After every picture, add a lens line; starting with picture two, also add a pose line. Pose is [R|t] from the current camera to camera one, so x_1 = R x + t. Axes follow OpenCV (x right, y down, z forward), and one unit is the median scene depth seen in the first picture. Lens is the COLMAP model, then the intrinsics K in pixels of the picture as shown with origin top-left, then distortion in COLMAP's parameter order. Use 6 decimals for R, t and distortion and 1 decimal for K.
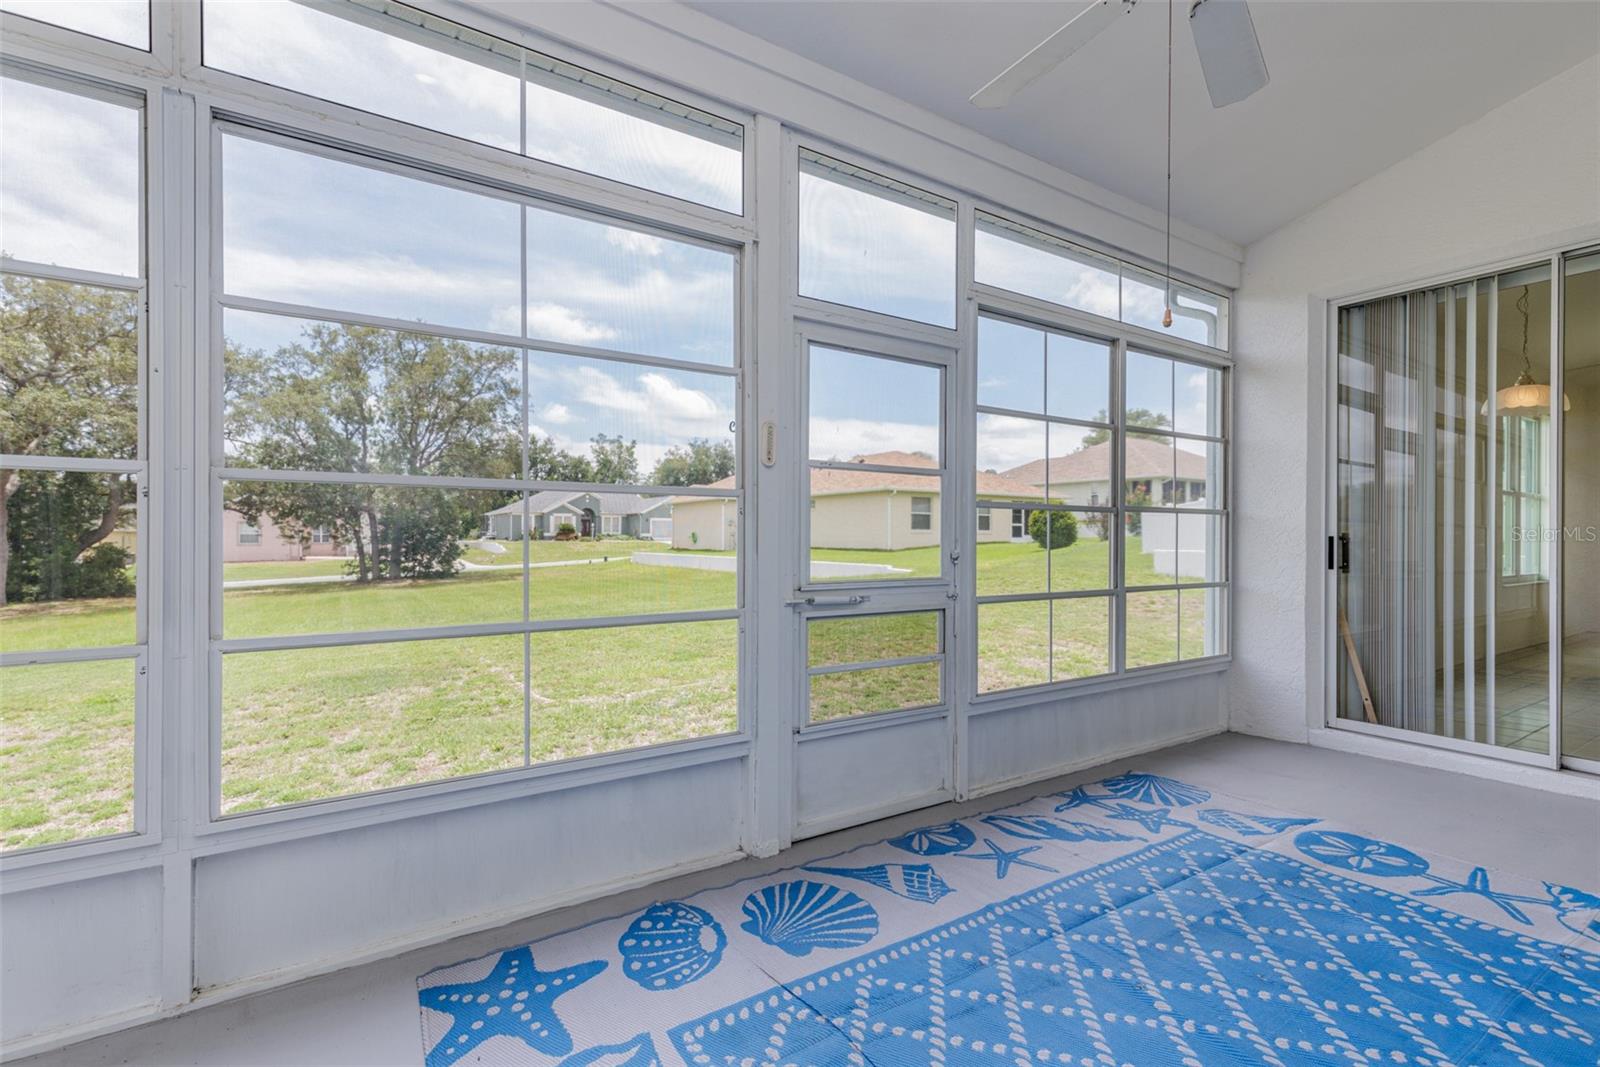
lens RADIAL K [[733.3, 0, 790.8], [0, 733.3, 539.2], [0, 0, 1]] dist [0.002433, 0.000286]
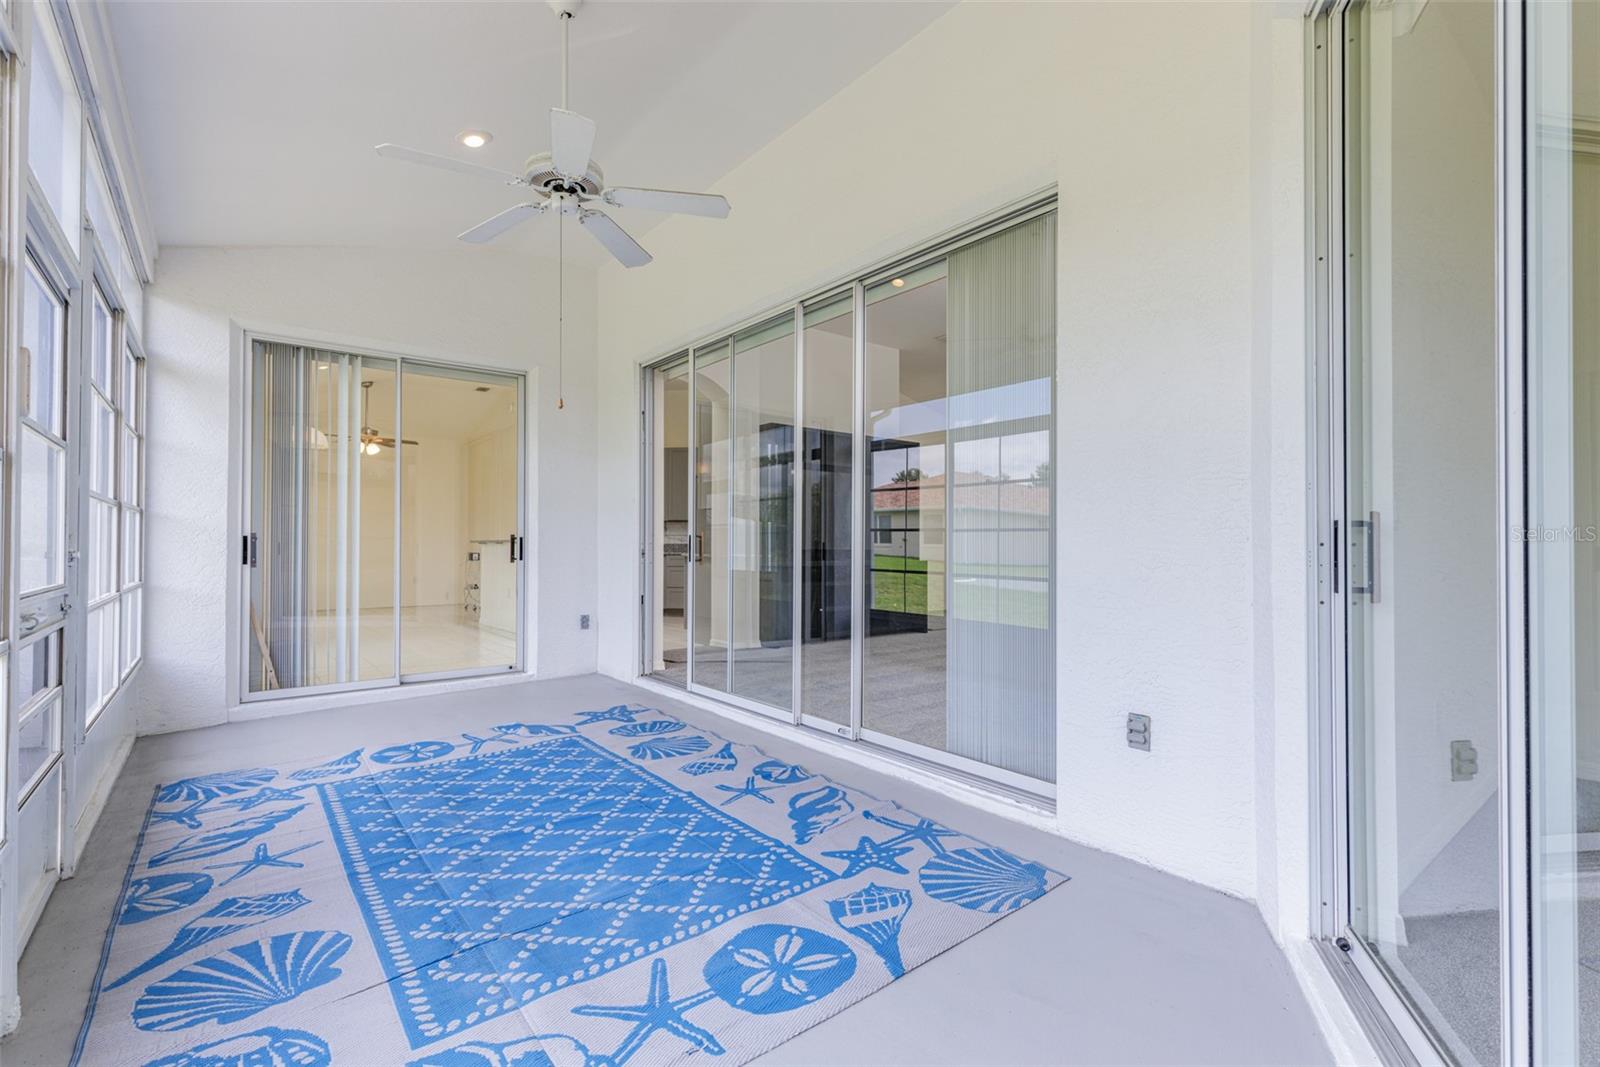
lens RADIAL K [[724.4, 0, 809.0], [0, 724.4, 546.6], [0, 0, 1]] dist [-0.001007, -0.000845]
pose [[-0.111278, -0.007667, 0.993760, -0.667345], [0.001538, 0.999968, 0.007887, 0.007801], [-0.993788, 0.002406, -0.111262, 0.344468]]
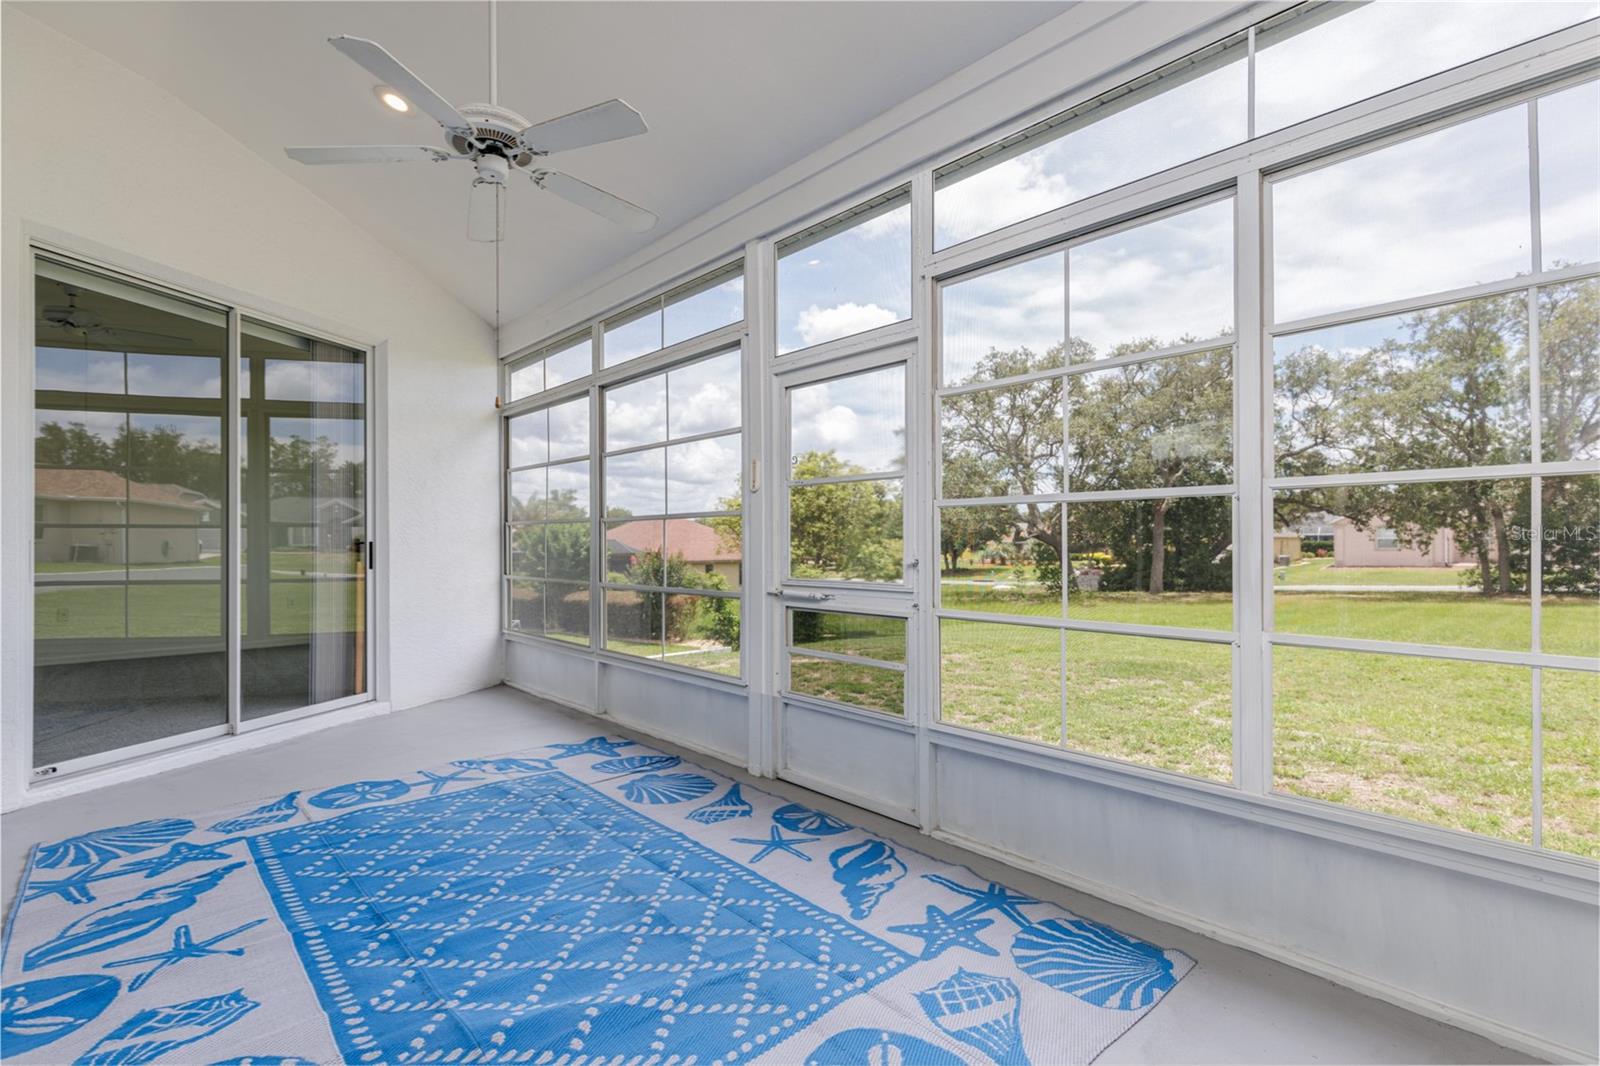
lens RADIAL K [[724.5, 0, 796.2], [0, 724.5, 533.4], [0, 0, 1]] dist [-0.000799, -0.000155]
pose [[0.181120, -0.015073, -0.983345, 1.208958], [0.000871, 0.999885, -0.015166, 0.000227], [0.983461, 0.001890, 0.181113, 0.757640]]
